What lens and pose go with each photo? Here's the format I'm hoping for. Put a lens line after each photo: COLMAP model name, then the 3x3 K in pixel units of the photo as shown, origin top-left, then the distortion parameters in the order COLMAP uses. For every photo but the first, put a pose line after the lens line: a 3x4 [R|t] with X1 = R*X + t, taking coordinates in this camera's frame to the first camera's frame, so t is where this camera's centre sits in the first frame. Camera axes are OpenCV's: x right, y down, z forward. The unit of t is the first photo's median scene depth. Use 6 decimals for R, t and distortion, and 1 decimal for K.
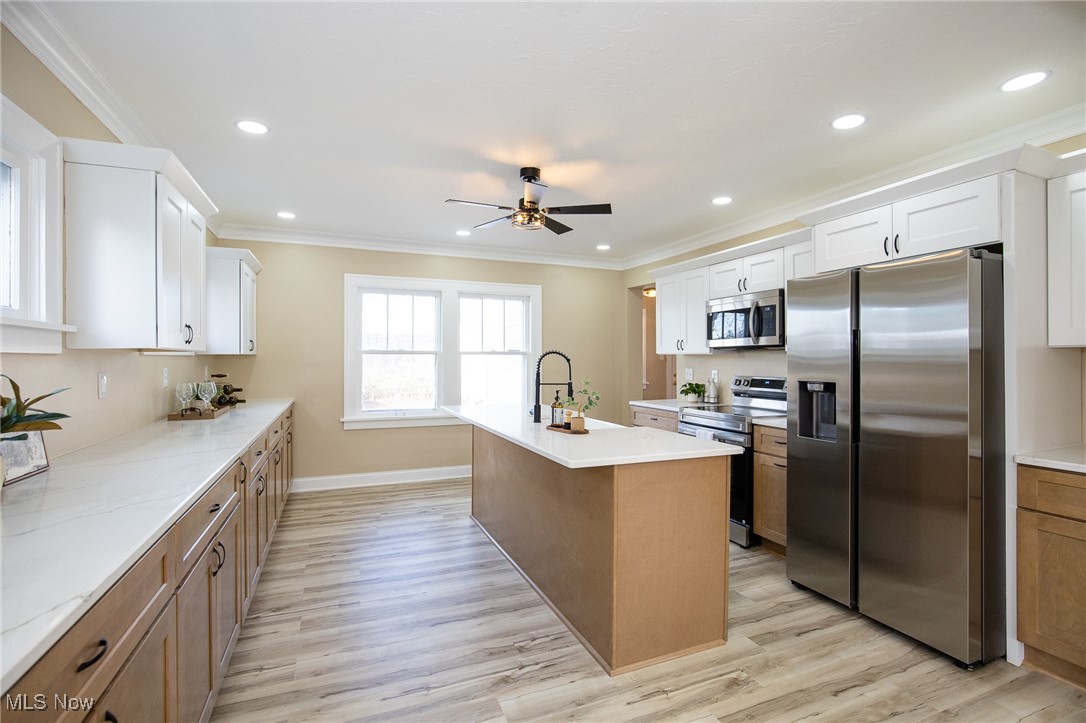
lens RADIAL K [[496.2, 0, 541.4], [0, 496.2, 360.9], [0, 0, 1]] dist [-0.009204, 0.001164]
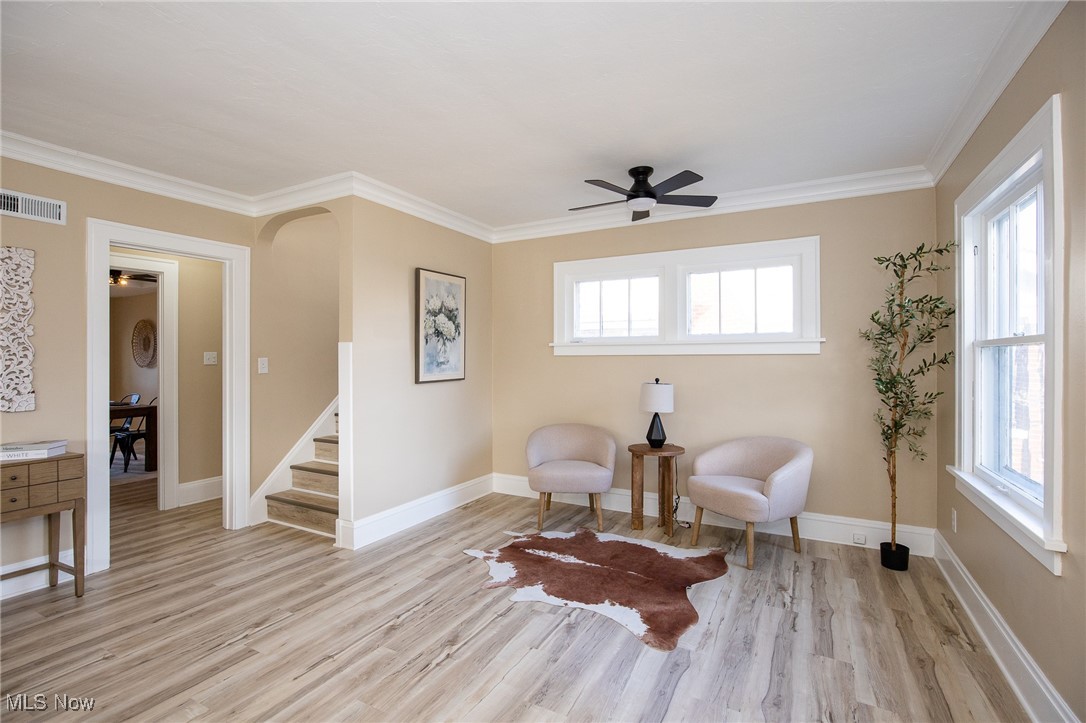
lens RADIAL K [[496.2, 0, 543.2], [0, 496.2, 360.9], [0, 0, 1]] dist [-0.009204, 0.001164]
pose [[-0.774093, 0.002084, -0.633069, 0.454782], [0.000723, 0.999997, 0.002407, 0.005929], [0.633072, 0.001406, -0.774092, 1.912240]]
